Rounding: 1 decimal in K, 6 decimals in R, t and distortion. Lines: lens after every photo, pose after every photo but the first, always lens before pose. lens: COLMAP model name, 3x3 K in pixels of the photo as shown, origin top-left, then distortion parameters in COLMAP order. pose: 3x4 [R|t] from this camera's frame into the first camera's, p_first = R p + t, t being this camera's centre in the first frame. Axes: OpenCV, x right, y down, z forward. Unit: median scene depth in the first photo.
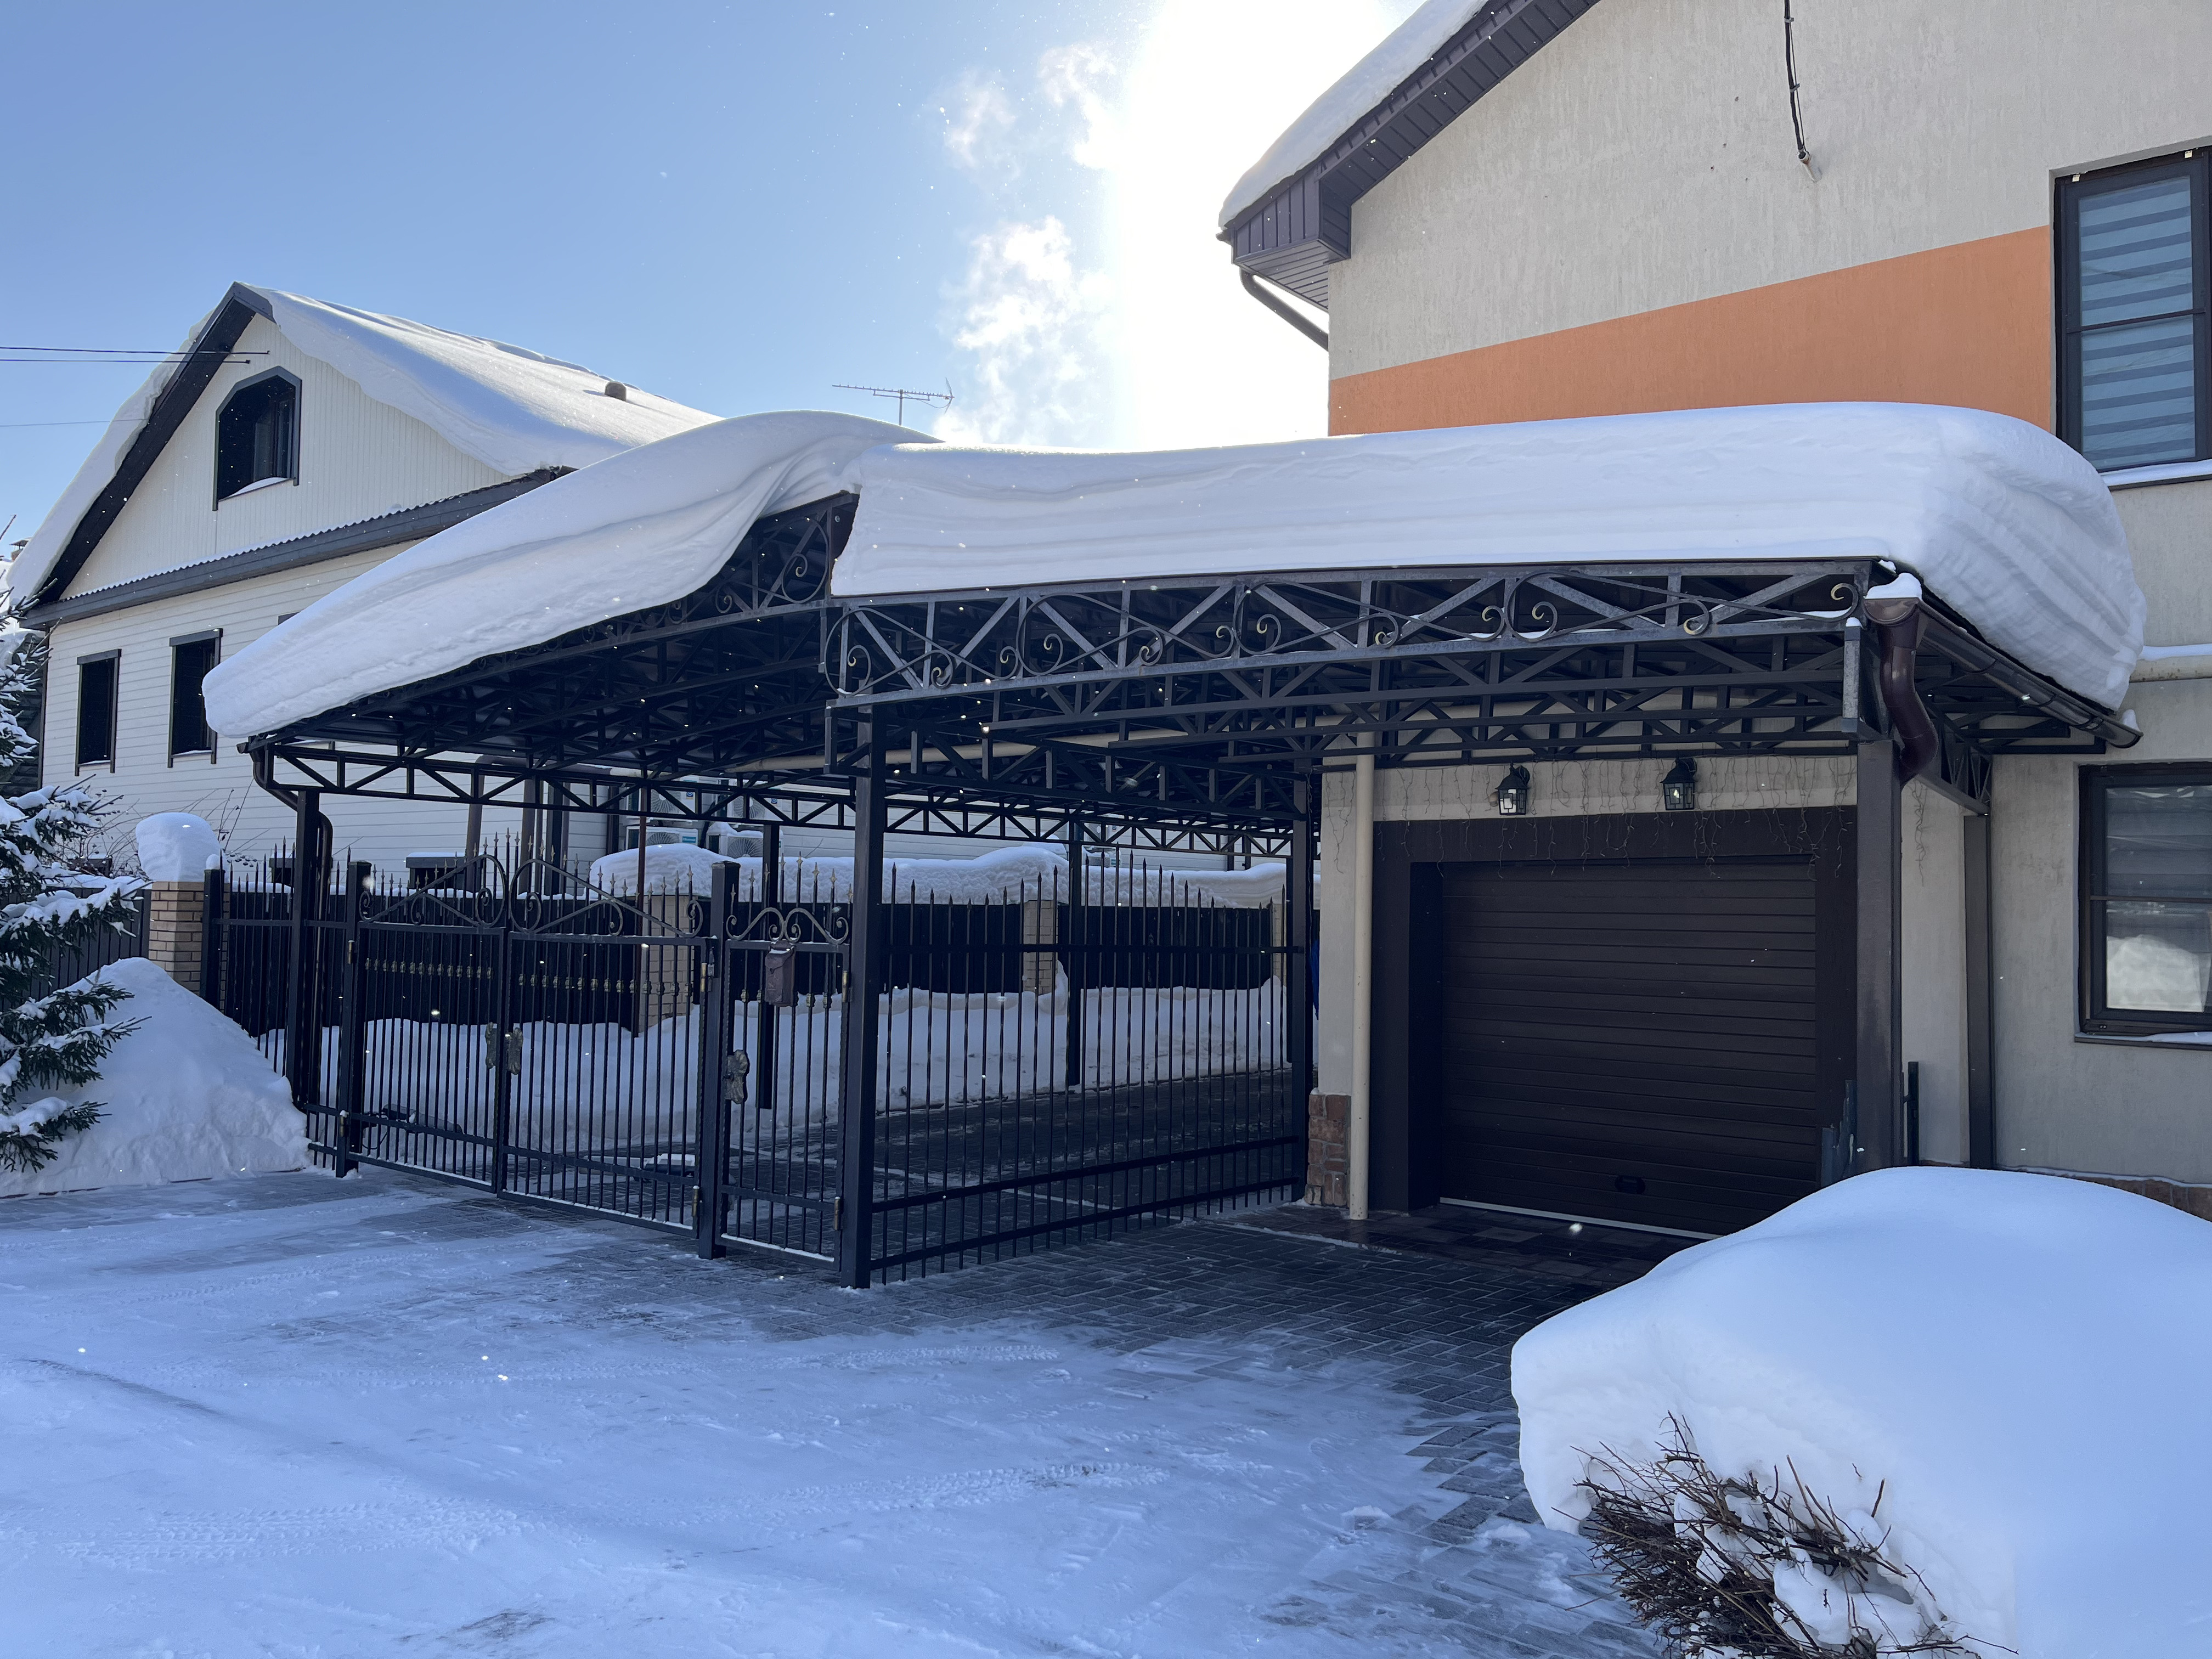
lens RADIAL K [[1655.6, 0, 1090.4], [0, 1655.6, 825.1], [0, 0, 1]] dist [0.052294, -0.069745]
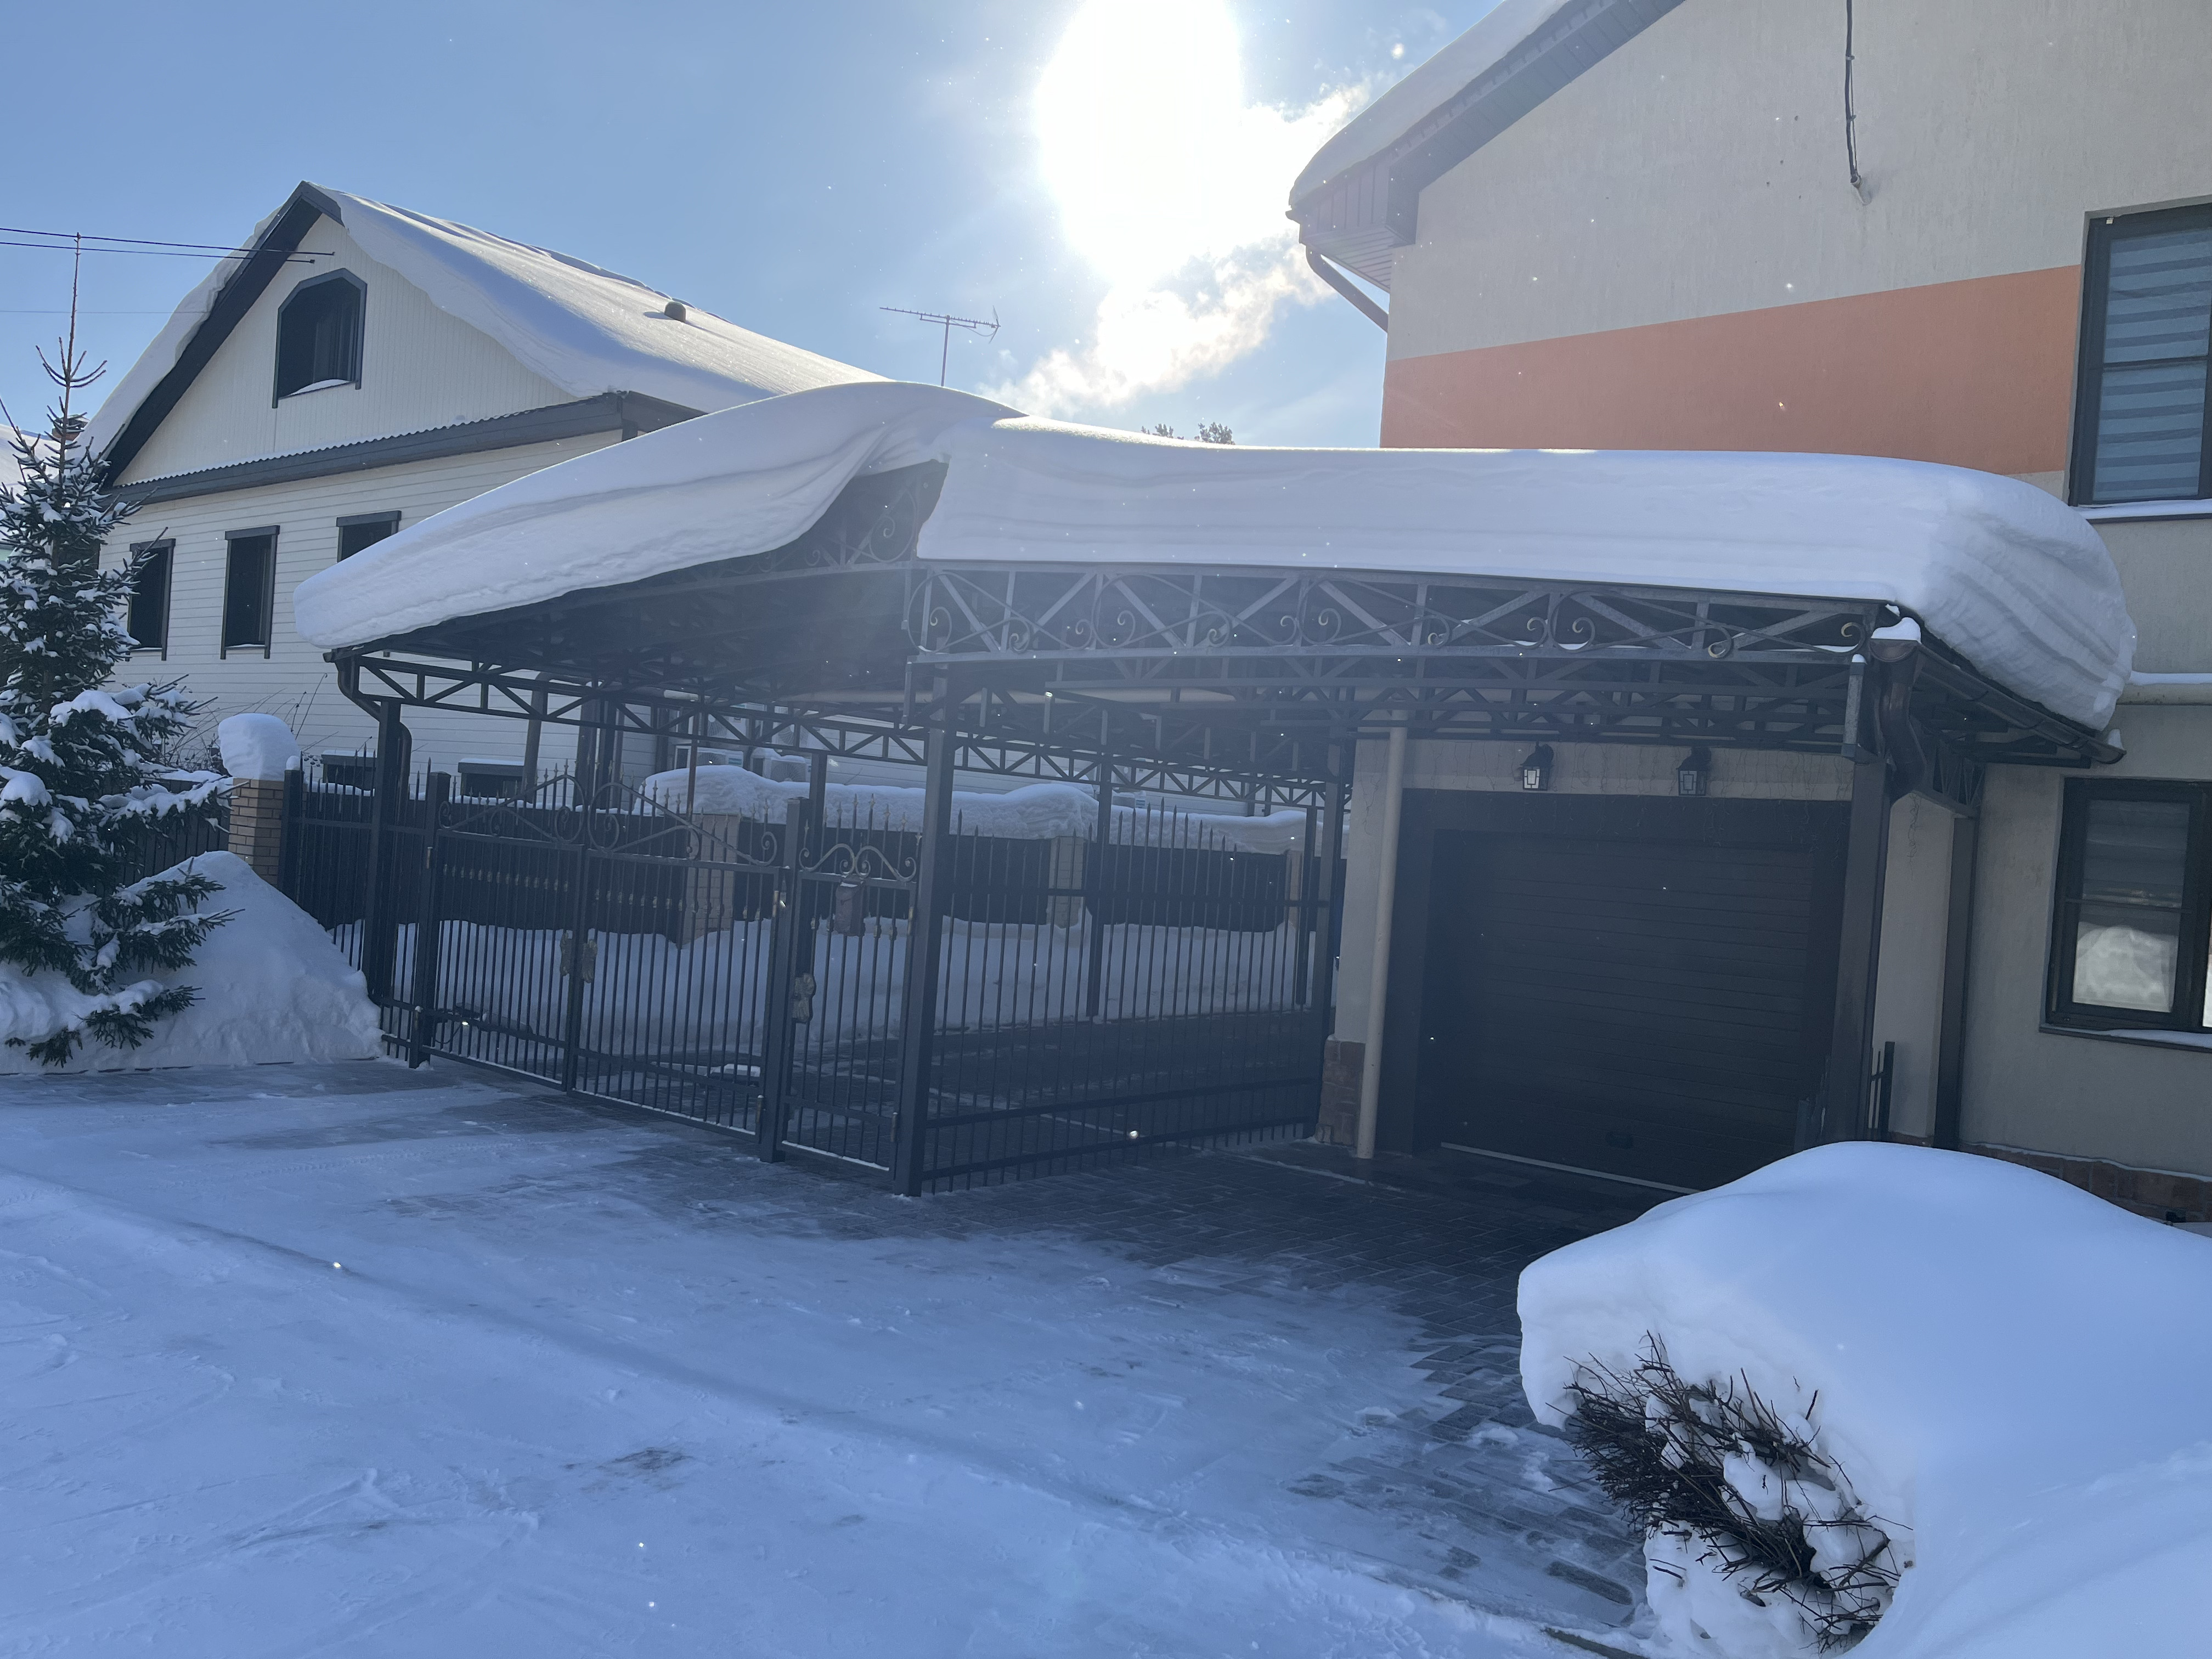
lens RADIAL K [[1655.6, 0, 1106.9], [0, 1655.6, 839.7], [0, 0, 1]] dist [0.052294, -0.069745]
pose [[0.998510, 0.054294, 0.005489, -0.028537], [-0.054505, 0.997179, 0.051612, -0.018156], [-0.002671, -0.051835, 0.998652, -0.075767]]
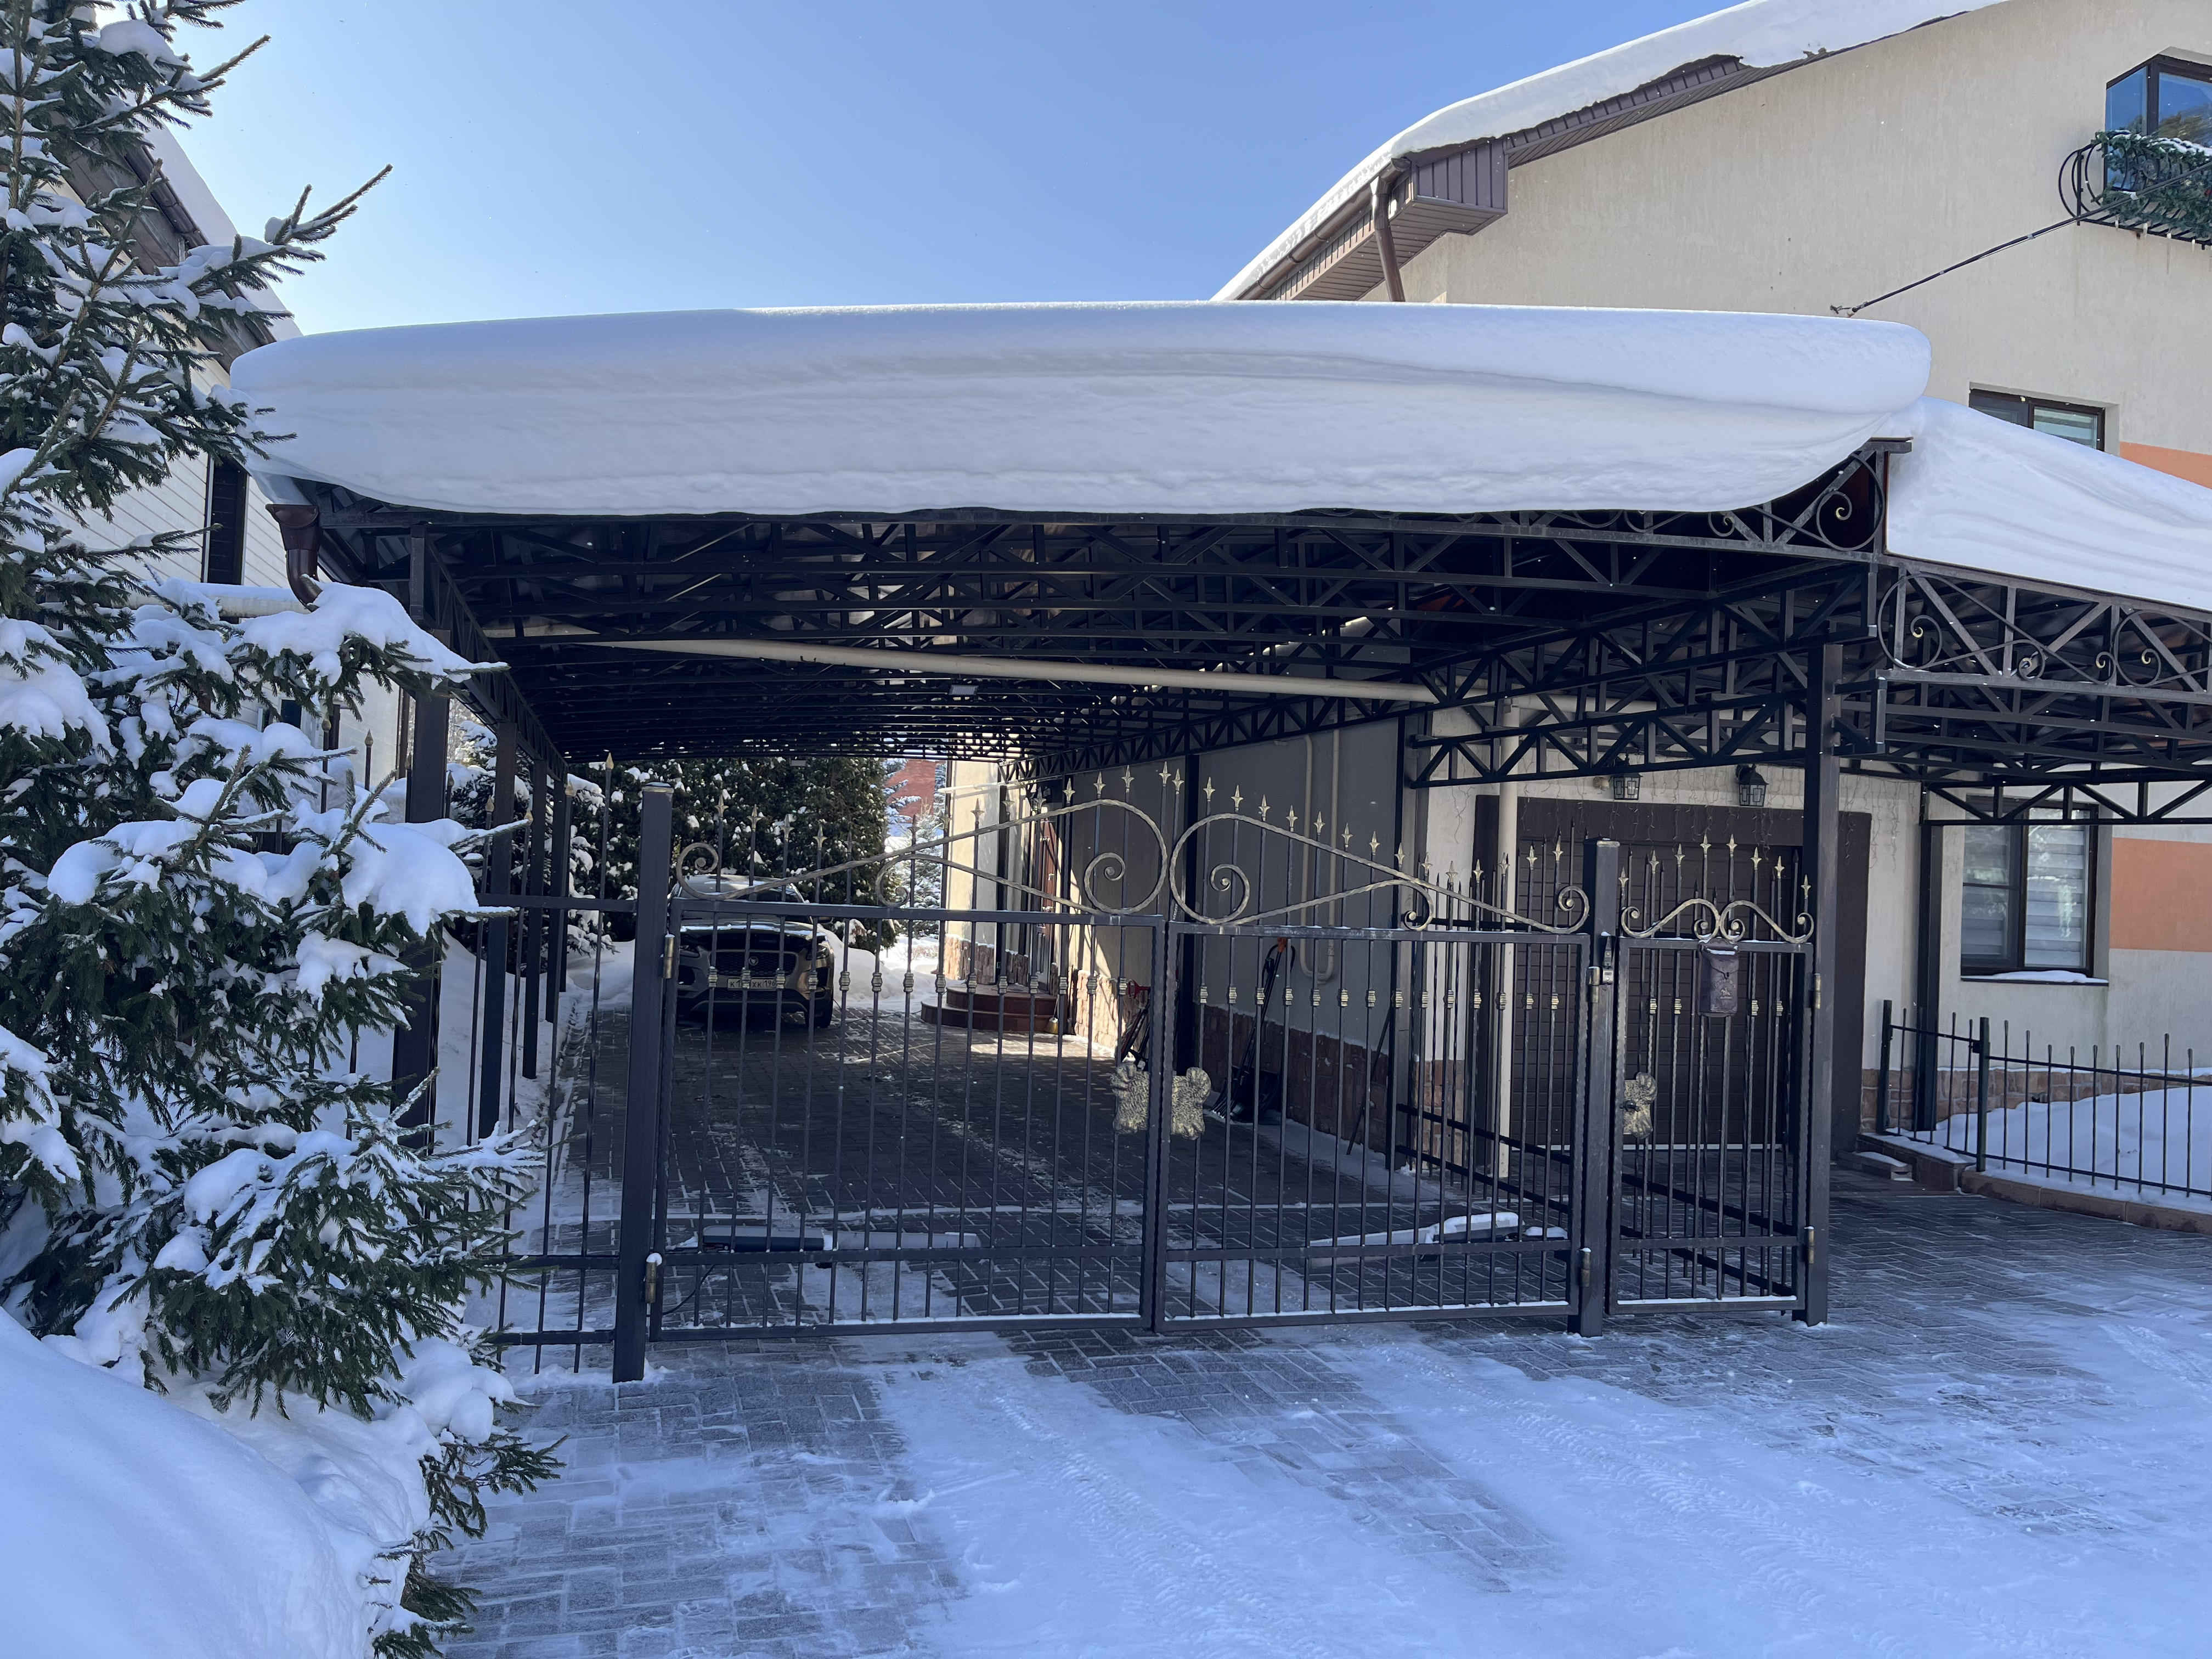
lens RADIAL K [[1655.6, 0, 1087.2], [0, 1655.6, 827.1], [0, 0, 1]] dist [0.052294, -0.069745]
pose [[0.575158, 0.026292, 0.817620, -1.081682], [-0.071209, 0.997299, 0.018022, 0.021392], [-0.814937, -0.068588, 0.575477, 0.794830]]
